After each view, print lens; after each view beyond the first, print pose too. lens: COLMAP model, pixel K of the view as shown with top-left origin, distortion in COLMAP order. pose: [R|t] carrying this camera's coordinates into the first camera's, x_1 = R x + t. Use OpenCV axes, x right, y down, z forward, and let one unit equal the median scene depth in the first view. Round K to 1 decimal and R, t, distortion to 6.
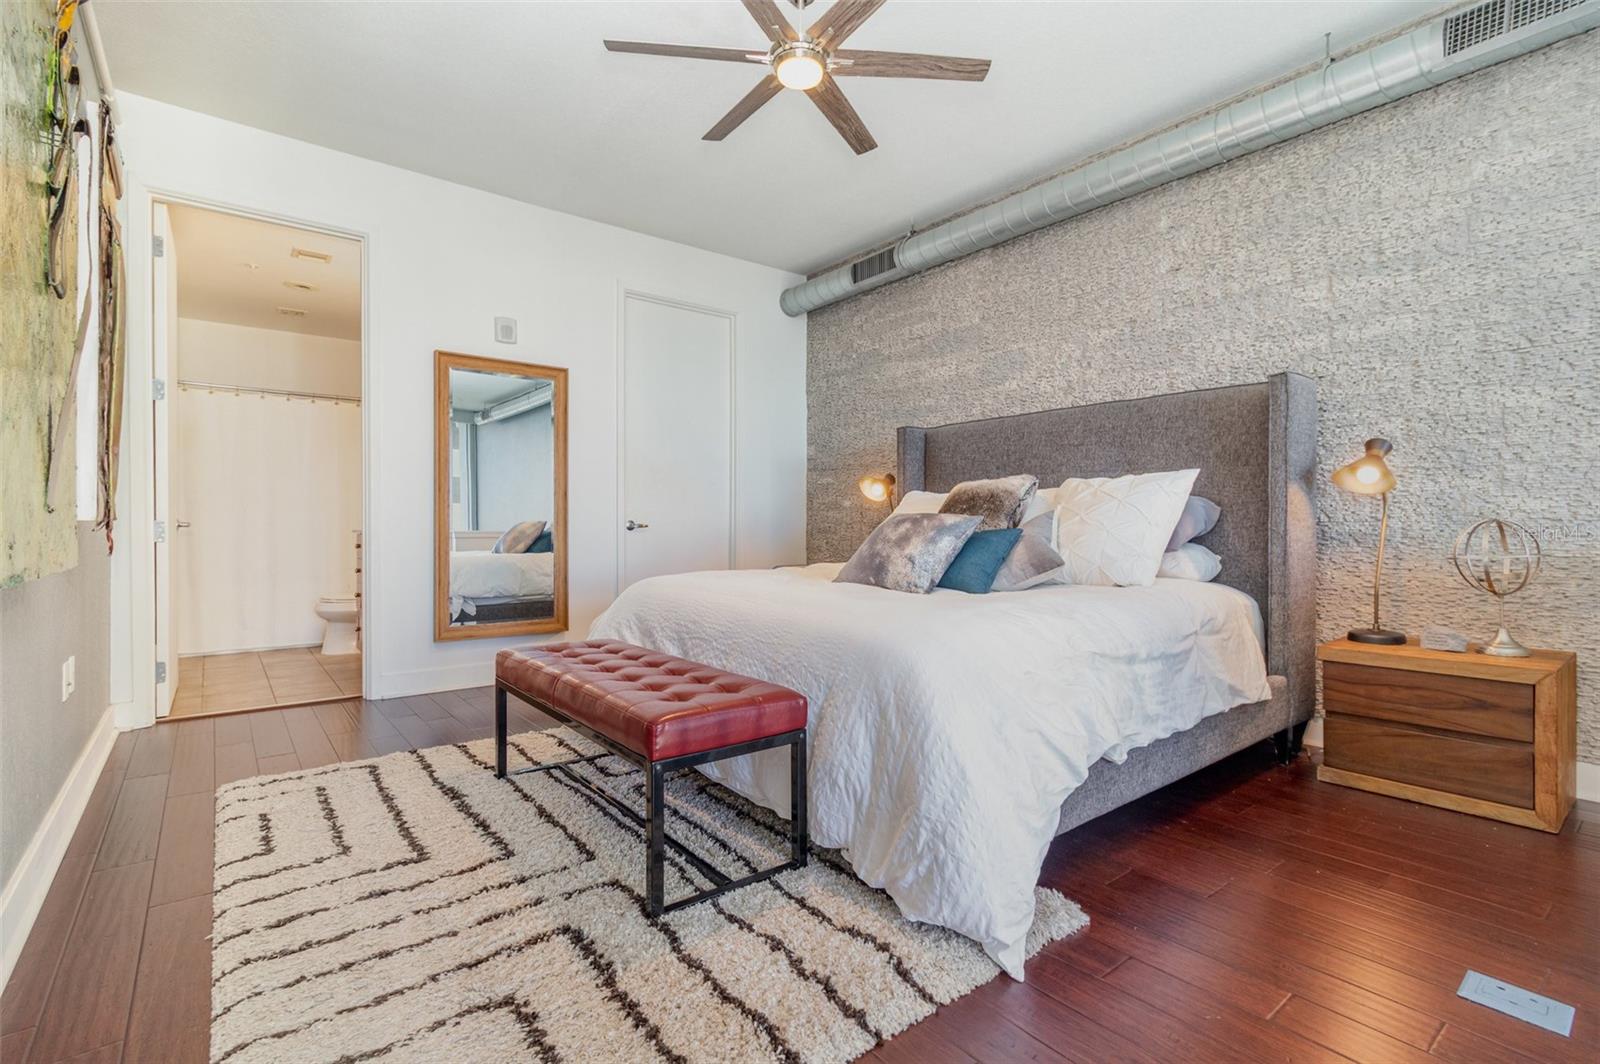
lens RADIAL K [[753.1, 0, 795.6], [0, 753.1, 532.0], [0, 0, 1]] dist [0.020961, -0.000121]
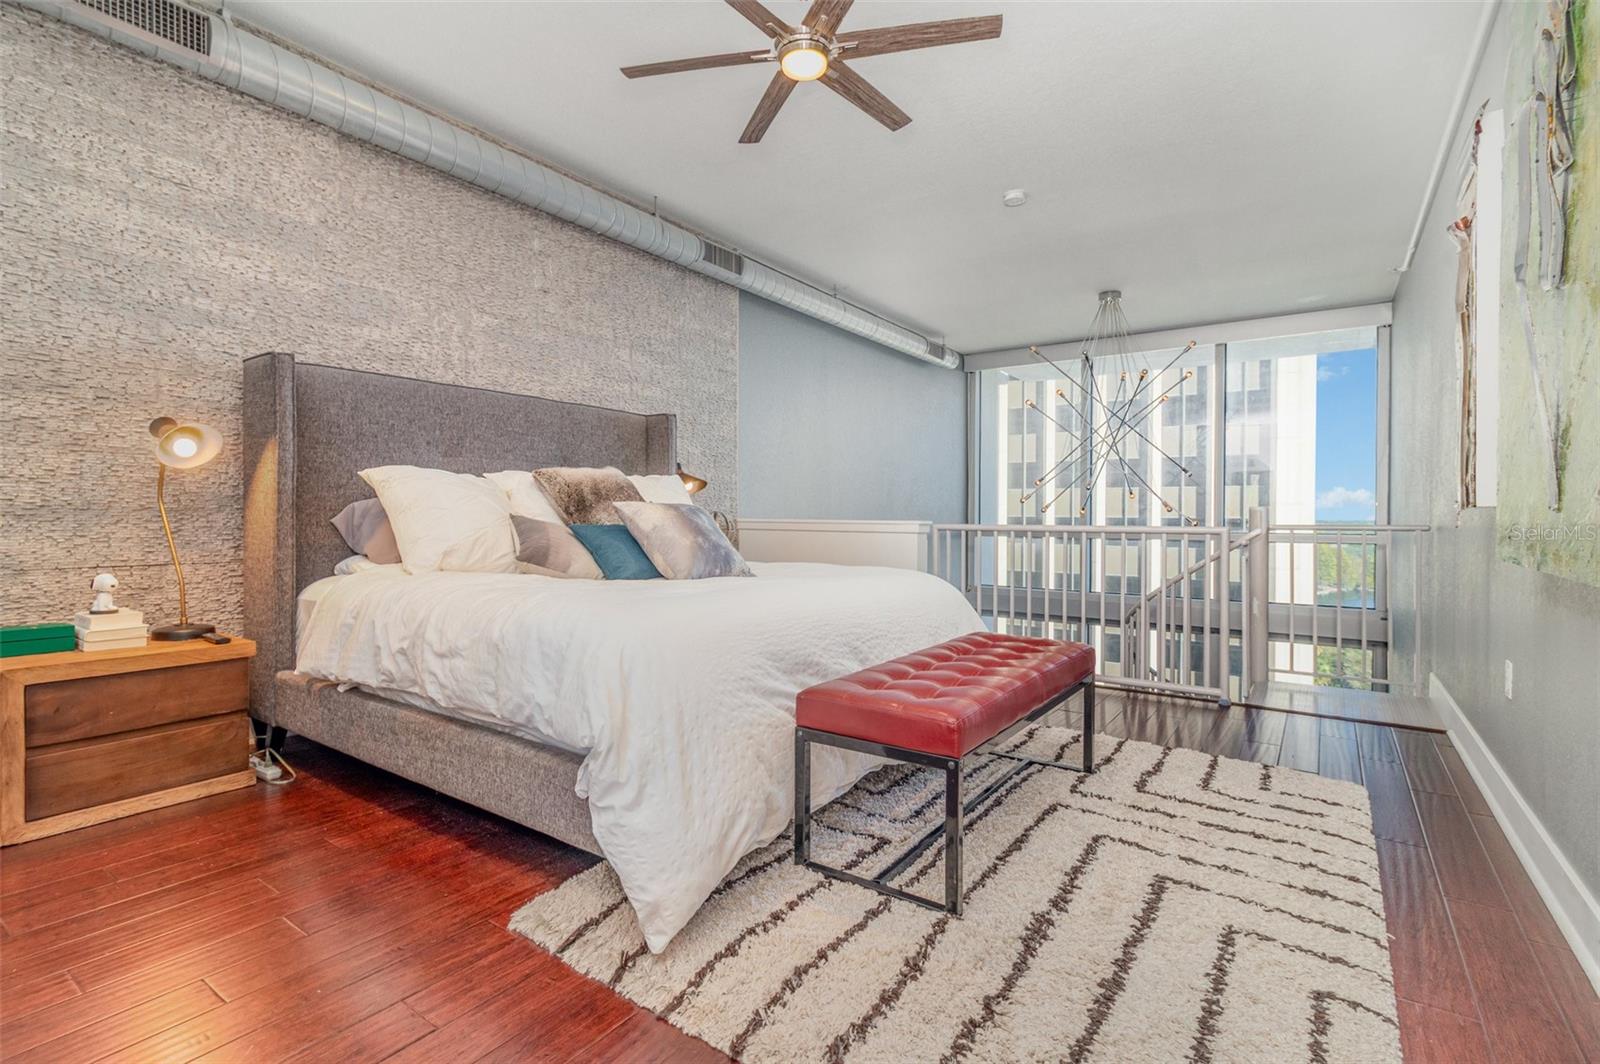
lens RADIAL K [[753.1, 0, 792.9], [0, 753.1, 517.9], [0, 0, 1]] dist [0.020961, -0.000121]
pose [[-0.294036, -0.012270, 0.955716, -0.963763], [-0.000241, 0.999919, 0.012763, -0.022513], [-0.955794, 0.003522, -0.294015, 1.321490]]
